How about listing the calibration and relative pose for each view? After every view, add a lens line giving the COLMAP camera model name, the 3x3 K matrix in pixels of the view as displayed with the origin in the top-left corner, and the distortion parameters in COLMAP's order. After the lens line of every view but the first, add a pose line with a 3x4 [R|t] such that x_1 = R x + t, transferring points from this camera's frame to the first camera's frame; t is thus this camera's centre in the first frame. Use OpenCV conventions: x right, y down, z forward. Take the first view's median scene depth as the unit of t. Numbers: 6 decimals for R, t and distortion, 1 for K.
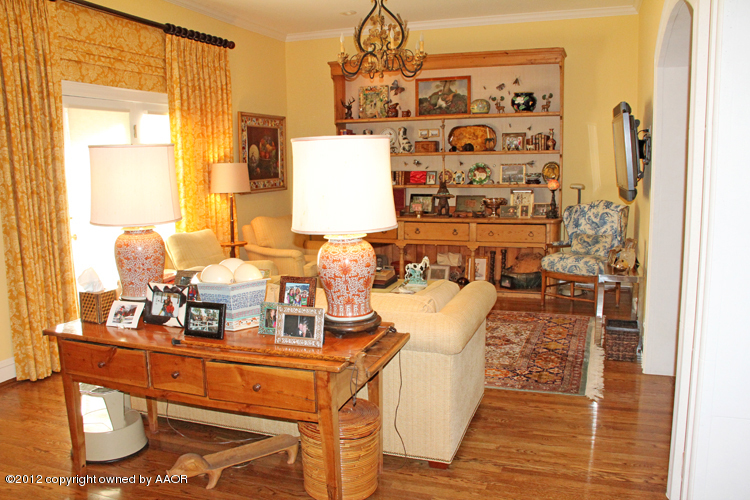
lens RADIAL K [[637.4, 0, 375.0], [0, 637.4, 250.0], [0, 0, 1]] dist [-0.192780, 0.231217]
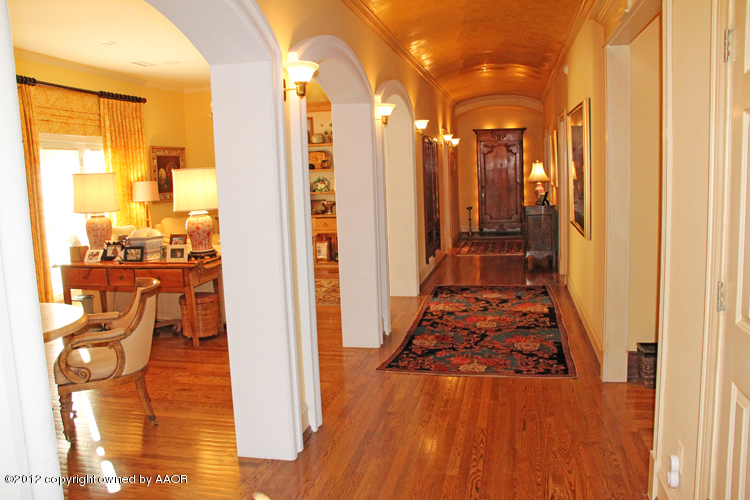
lens RADIAL K [[637.4, 0, 375.0], [0, 637.4, 250.0], [0, 0, 1]] dist [-0.192780, 0.231217]
pose [[0.992015, -0.031654, 0.122085, 0.142890], [0.034399, 0.999199, -0.020444, 0.083654], [-0.121340, 0.024480, 0.992309, -0.602836]]
